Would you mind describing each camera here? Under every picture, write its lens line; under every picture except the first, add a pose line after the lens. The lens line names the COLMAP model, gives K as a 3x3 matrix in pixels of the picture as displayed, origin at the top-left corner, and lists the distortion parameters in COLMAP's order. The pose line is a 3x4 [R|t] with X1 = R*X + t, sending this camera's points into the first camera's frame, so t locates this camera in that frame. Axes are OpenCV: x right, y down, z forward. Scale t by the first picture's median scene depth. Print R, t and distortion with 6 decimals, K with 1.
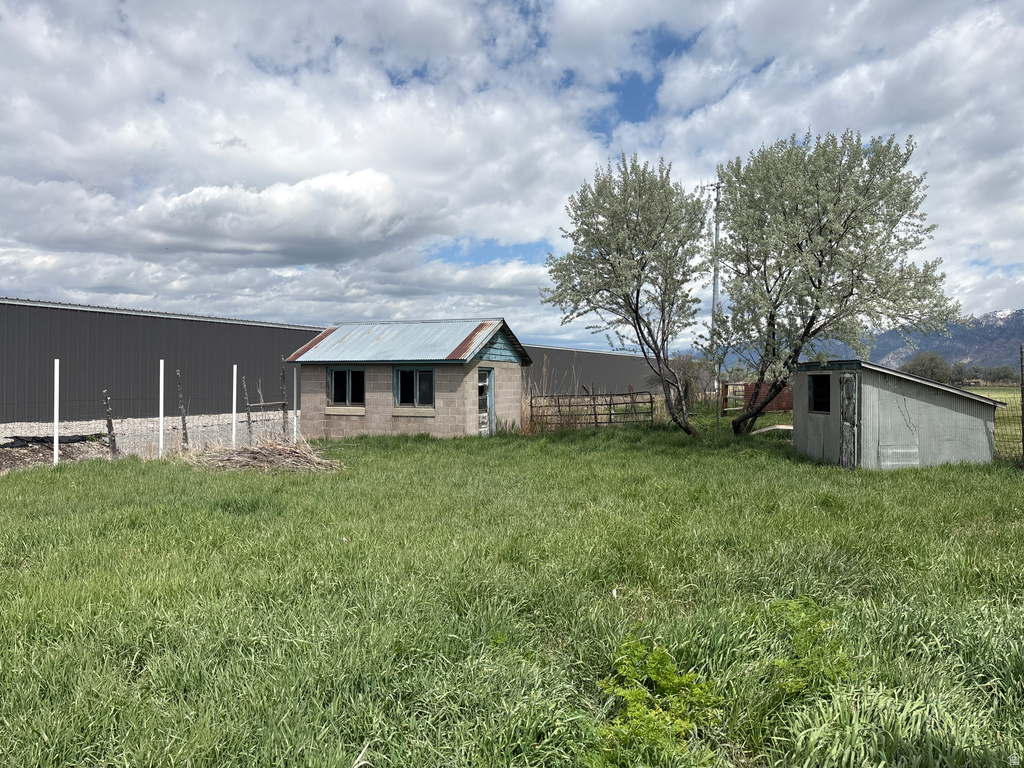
lens RADIAL K [[774.3, 0, 513.4], [0, 774.3, 388.0], [0, 0, 1]] dist [0.094378, -0.103722]
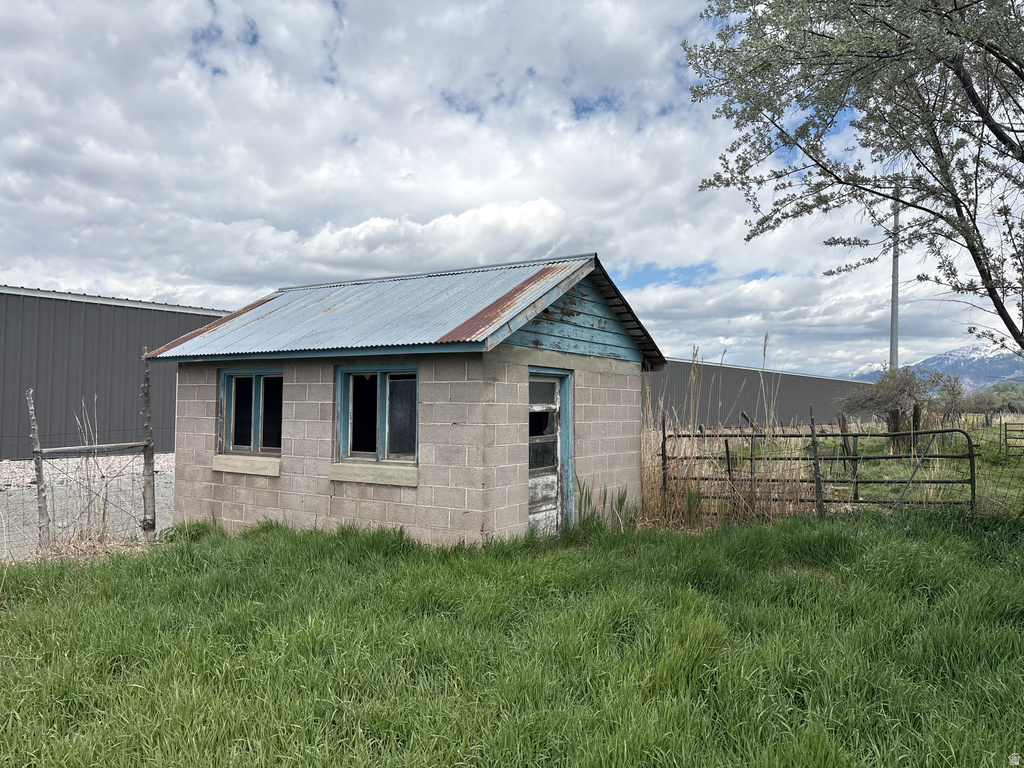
lens RADIAL K [[774.3, 0, 513.4], [0, 774.3, 388.0], [0, 0, 1]] dist [0.094378, -0.103722]
pose [[0.974111, 0.007153, -0.225955, 0.039382], [-0.016142, 0.999149, -0.037961, 0.000510], [0.225491, 0.040626, 0.973398, 0.574939]]
